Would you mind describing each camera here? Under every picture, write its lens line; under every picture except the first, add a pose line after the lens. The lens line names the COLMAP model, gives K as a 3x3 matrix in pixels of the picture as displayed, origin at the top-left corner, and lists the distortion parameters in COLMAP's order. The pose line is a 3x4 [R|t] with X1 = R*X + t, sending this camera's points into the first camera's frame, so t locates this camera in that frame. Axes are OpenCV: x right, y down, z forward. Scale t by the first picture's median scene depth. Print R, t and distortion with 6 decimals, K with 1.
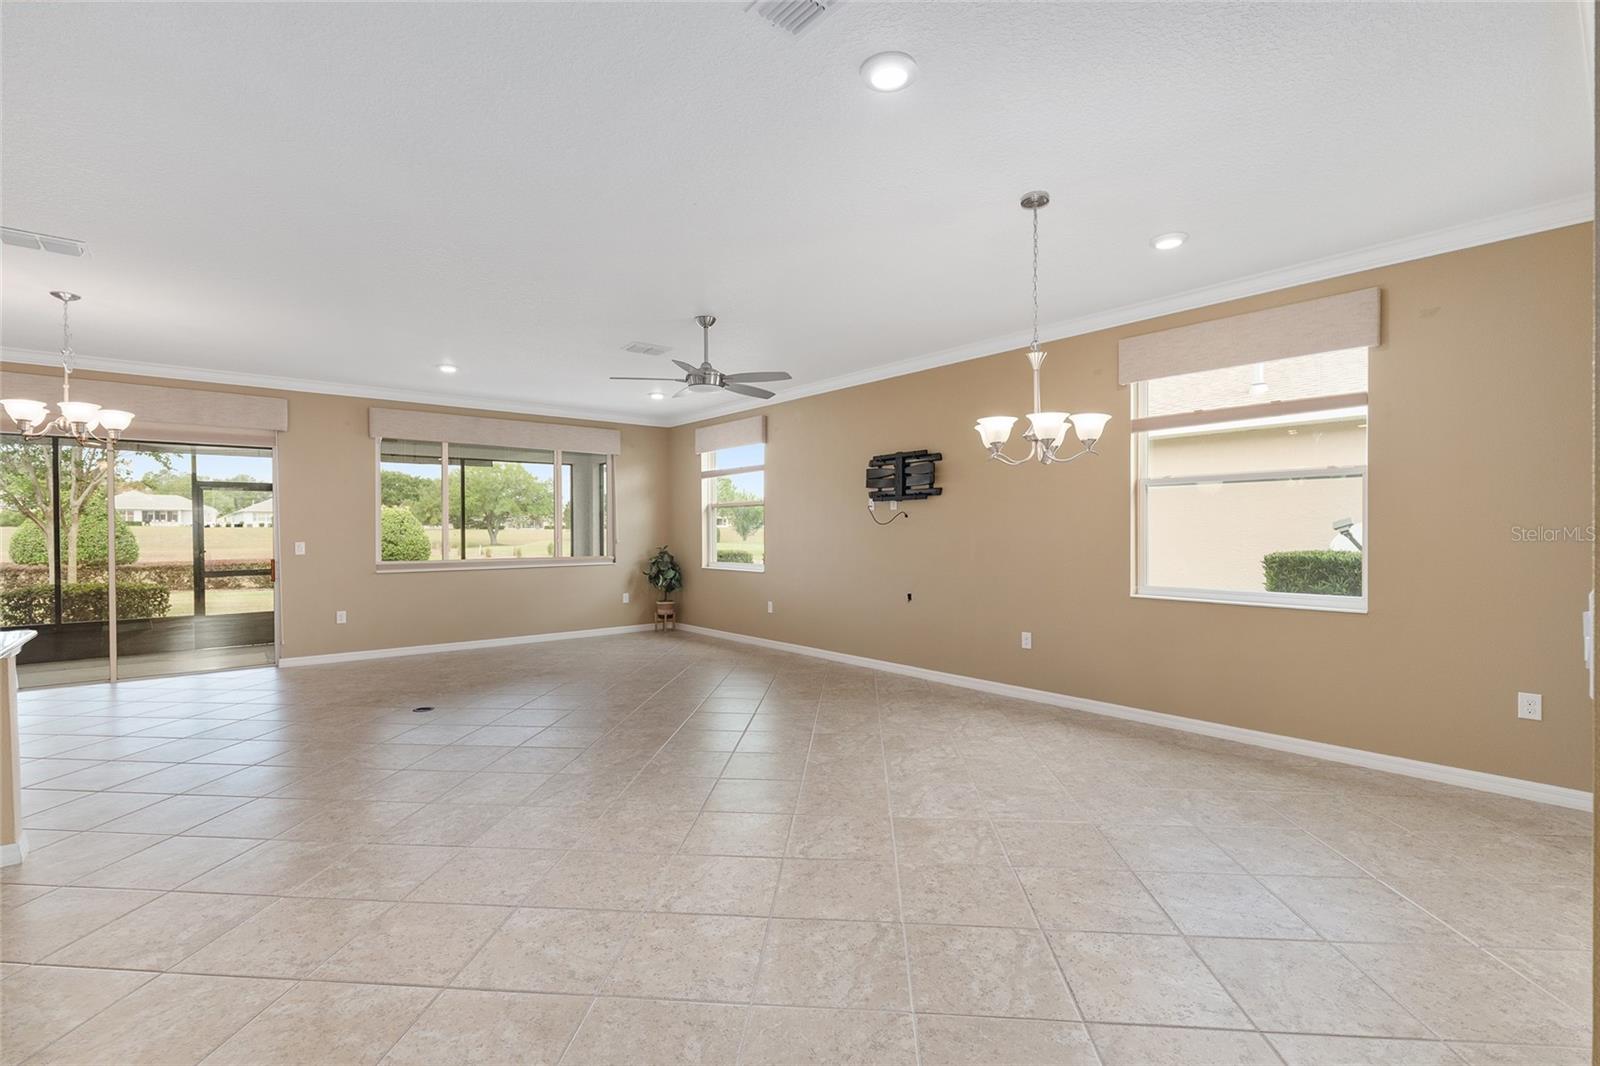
lens RADIAL K [[712.8, 0, 793.8], [0, 712.8, 538.4], [0, 0, 1]] dist [-0.003633, -0.000428]
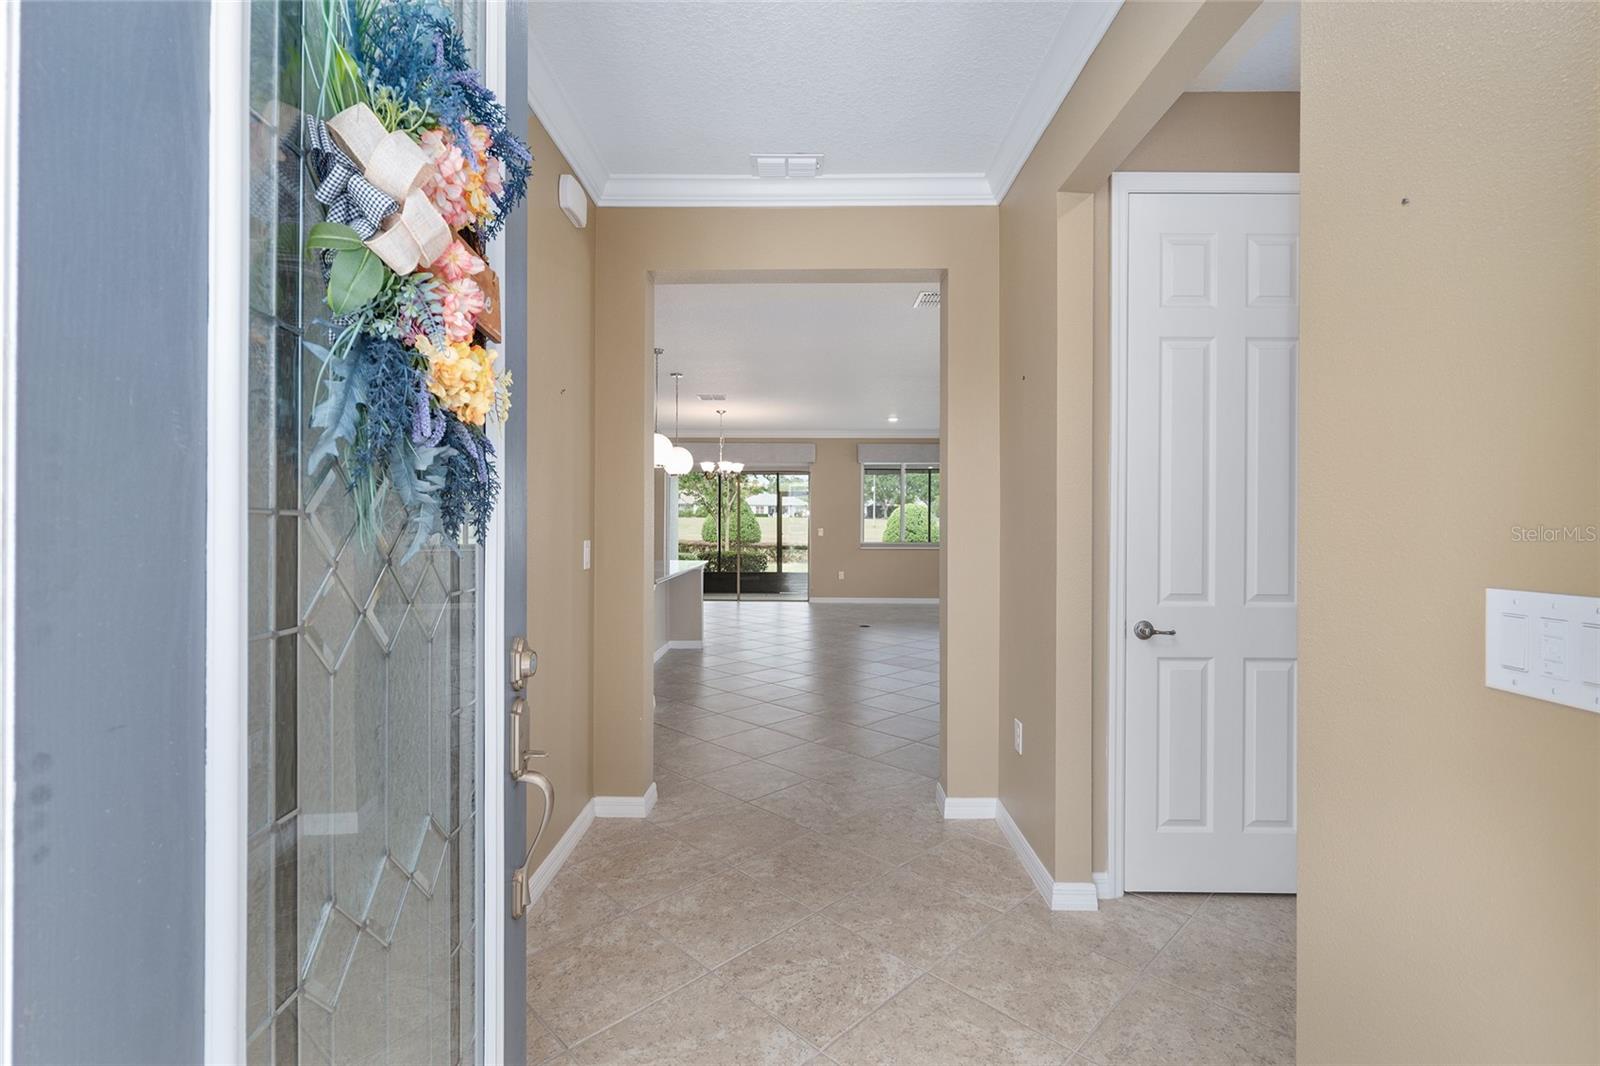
lens RADIAL K [[714.5, 0, 800.0], [0, 714.5, 533.0], [0, 0, 1]] dist [-0.000701, -0.000186]
pose [[0.765111, 0.016362, -0.643690, 0.291978], [-0.013844, 0.999864, 0.008961, 0.001111], [0.643749, 0.002055, 0.765234, -0.263707]]
